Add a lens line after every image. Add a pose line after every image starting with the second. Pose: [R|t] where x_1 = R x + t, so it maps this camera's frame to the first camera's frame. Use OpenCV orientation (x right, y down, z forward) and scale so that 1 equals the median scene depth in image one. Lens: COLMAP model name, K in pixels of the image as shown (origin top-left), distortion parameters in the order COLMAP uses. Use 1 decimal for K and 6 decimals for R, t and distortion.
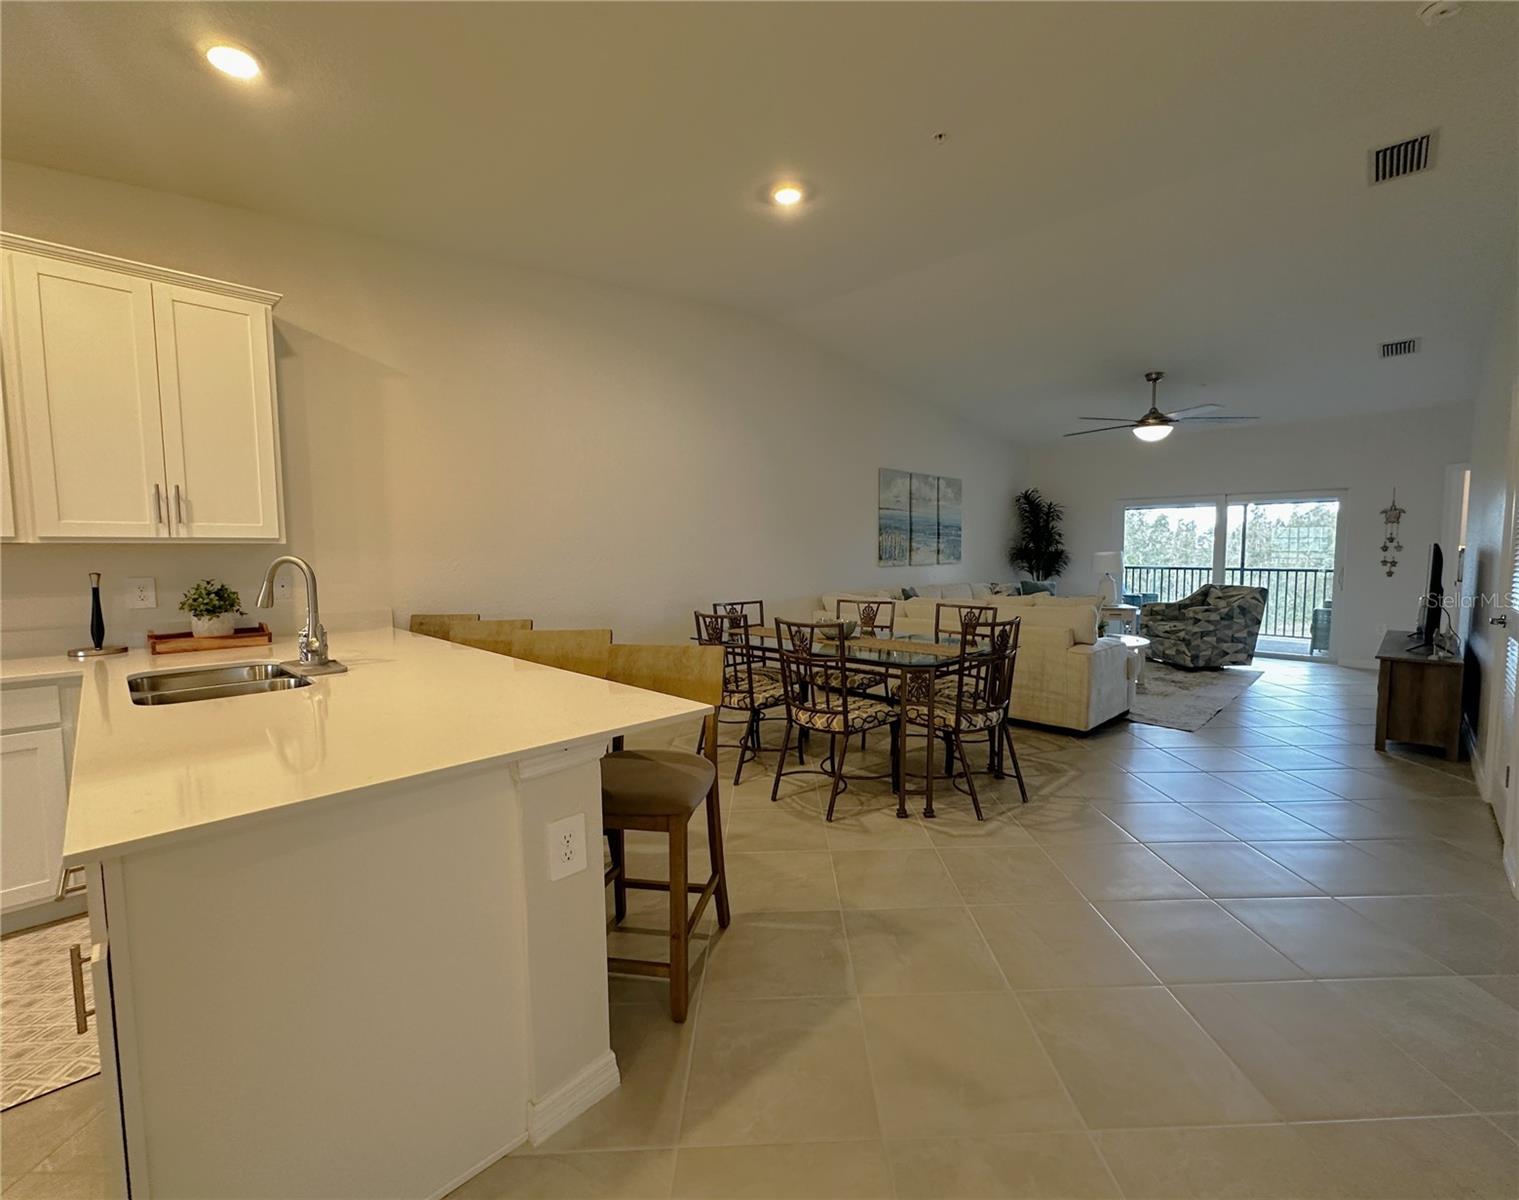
lens RADIAL K [[651.8, 0, 796.3], [0, 651.8, 596.7], [0, 0, 1]] dist [-0.000536, -0.000379]
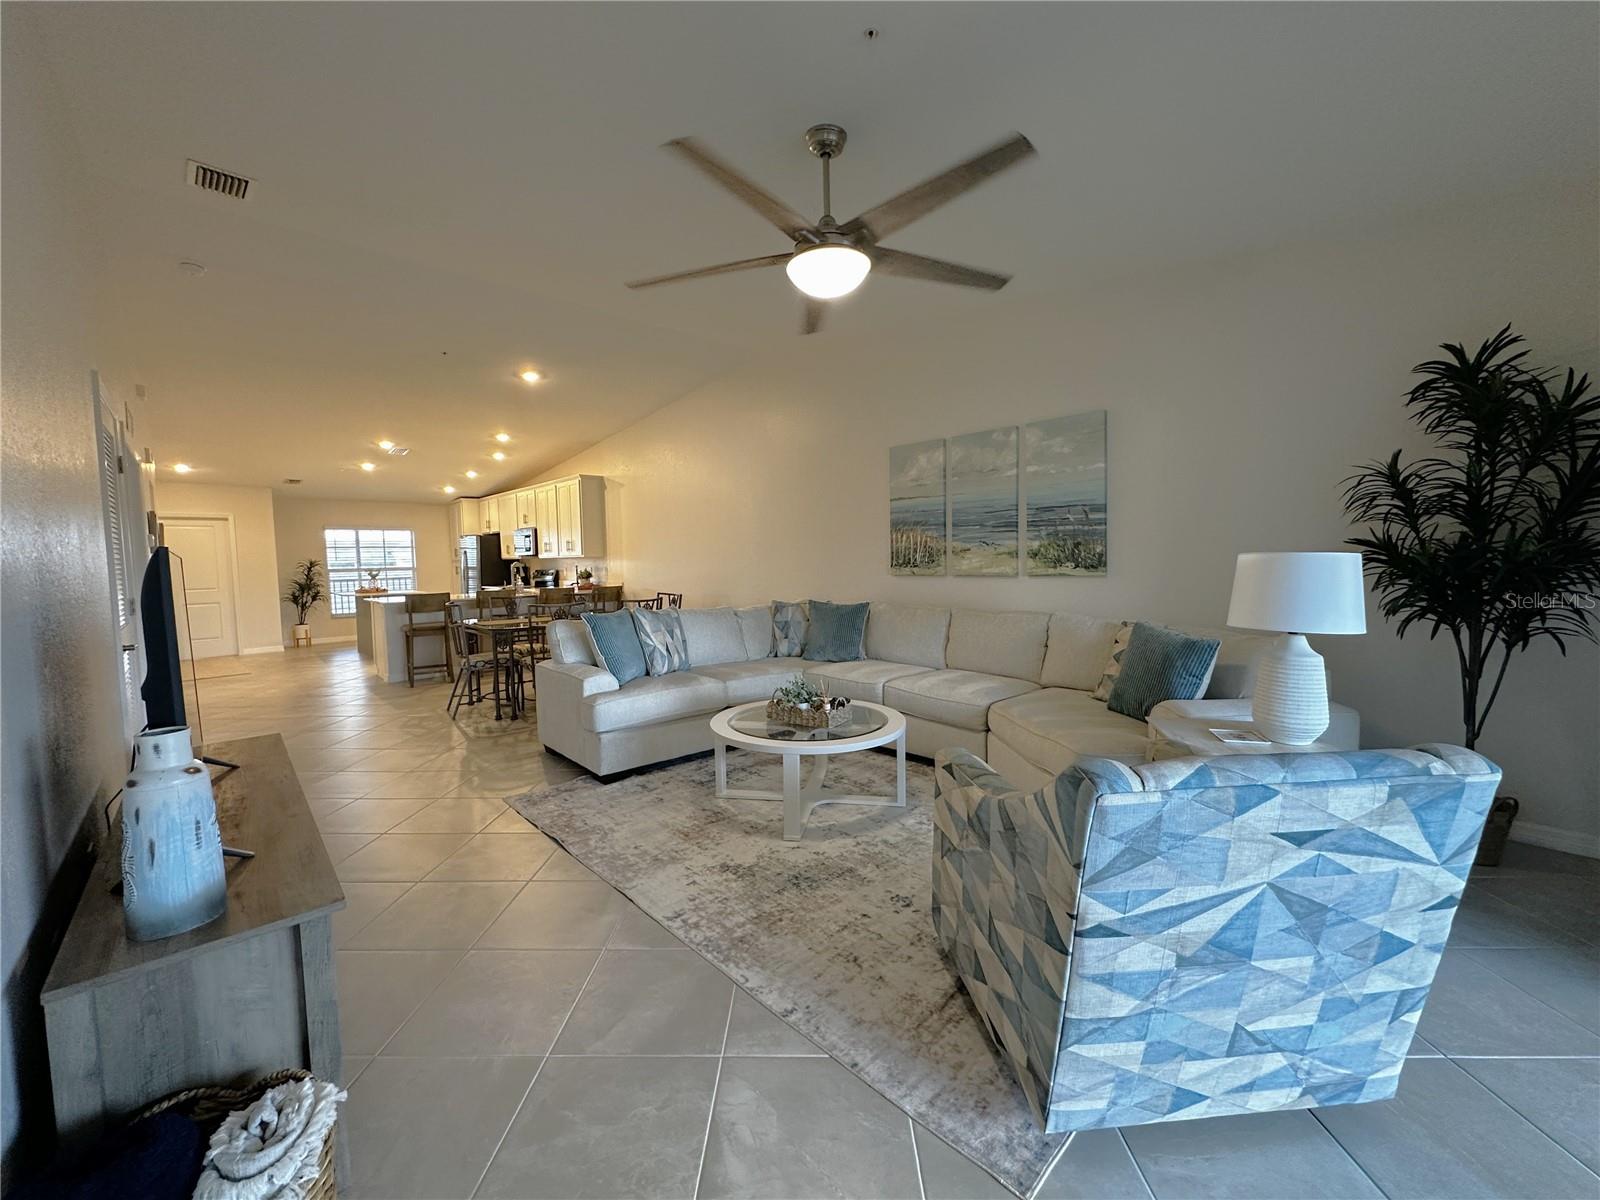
lens RADIAL K [[639.2, 0, 797.7], [0, 639.2, 598.1], [0, 0, 1]] dist [-0.001087, -0.000096]
pose [[-0.066010, 0.069672, -0.995384, 0.896731], [-0.051881, 0.995970, 0.073154, -0.068598], [0.996469, 0.056470, -0.062129, 0.937343]]
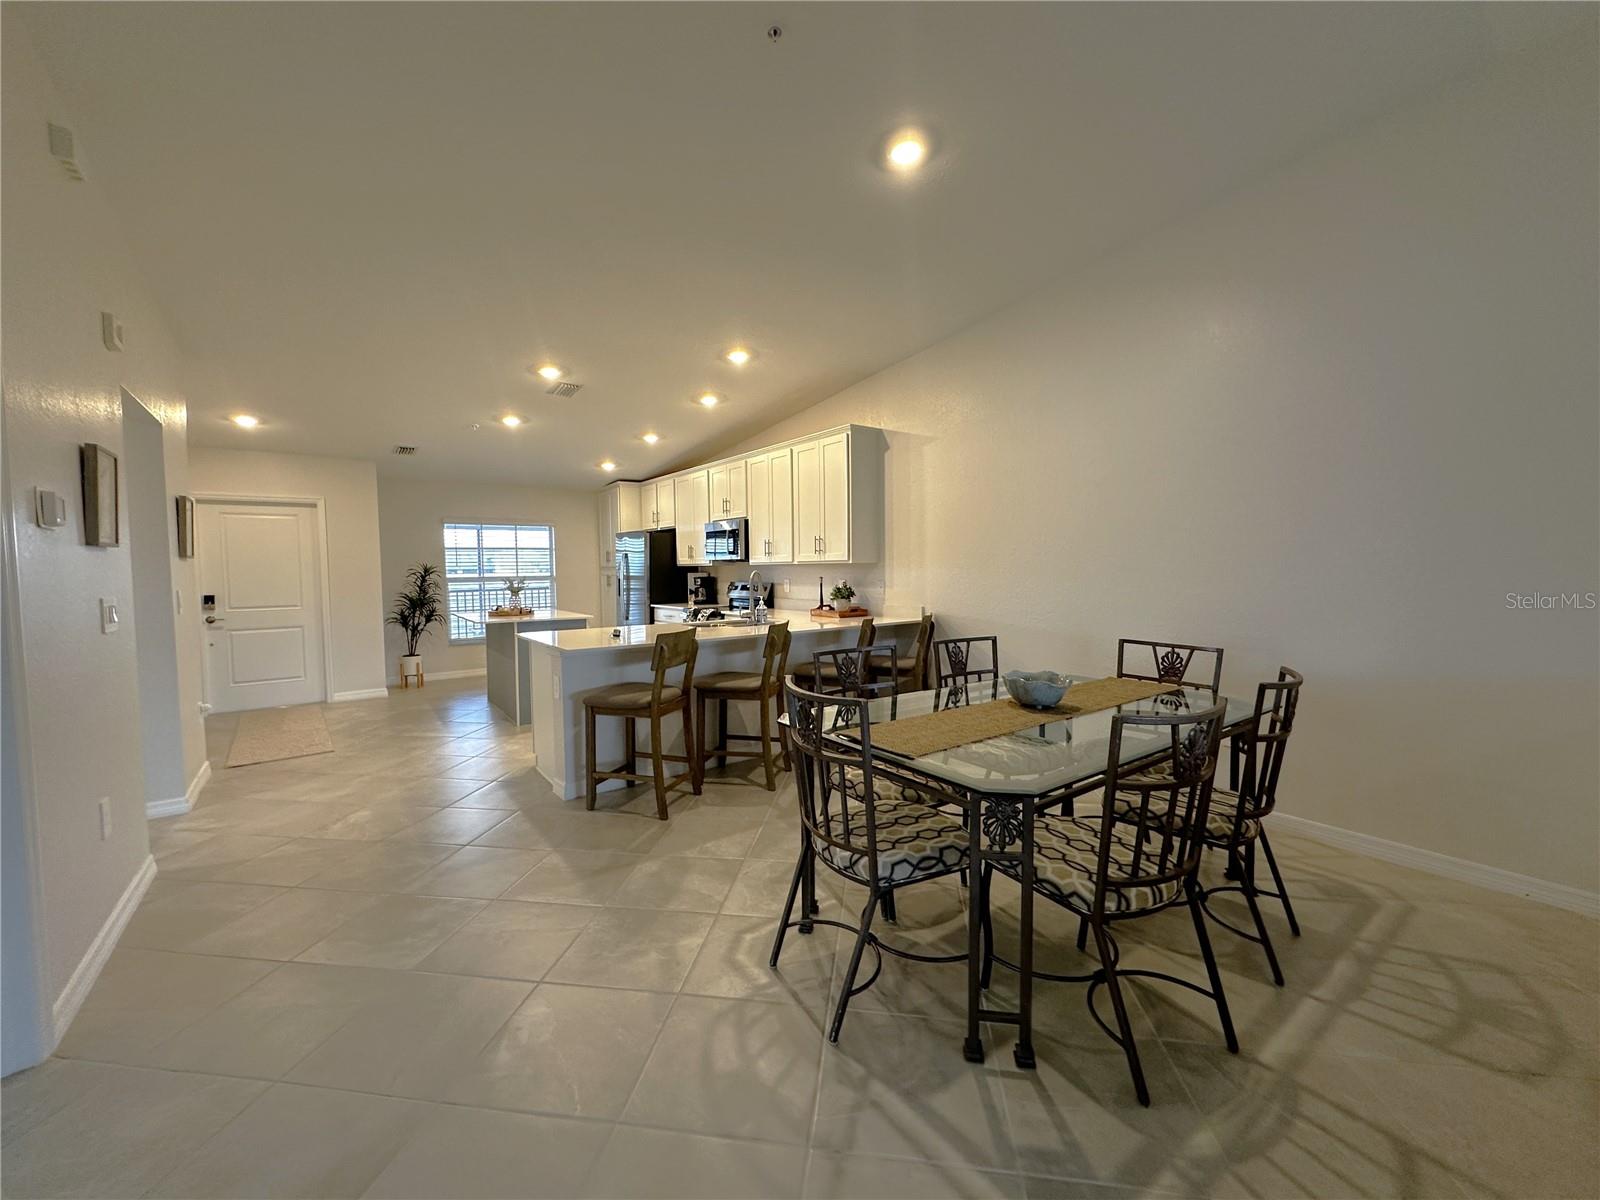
lens RADIAL K [[639.2, 0, 797.7], [0, 639.2, 598.1], [0, 0, 1]] dist [-0.001087, -0.000096]
pose [[-0.180142, 0.055002, -0.982102, 0.417003], [-0.056775, 0.996190, 0.066205, -0.040020], [0.982001, 0.067685, -0.176333, 0.506690]]
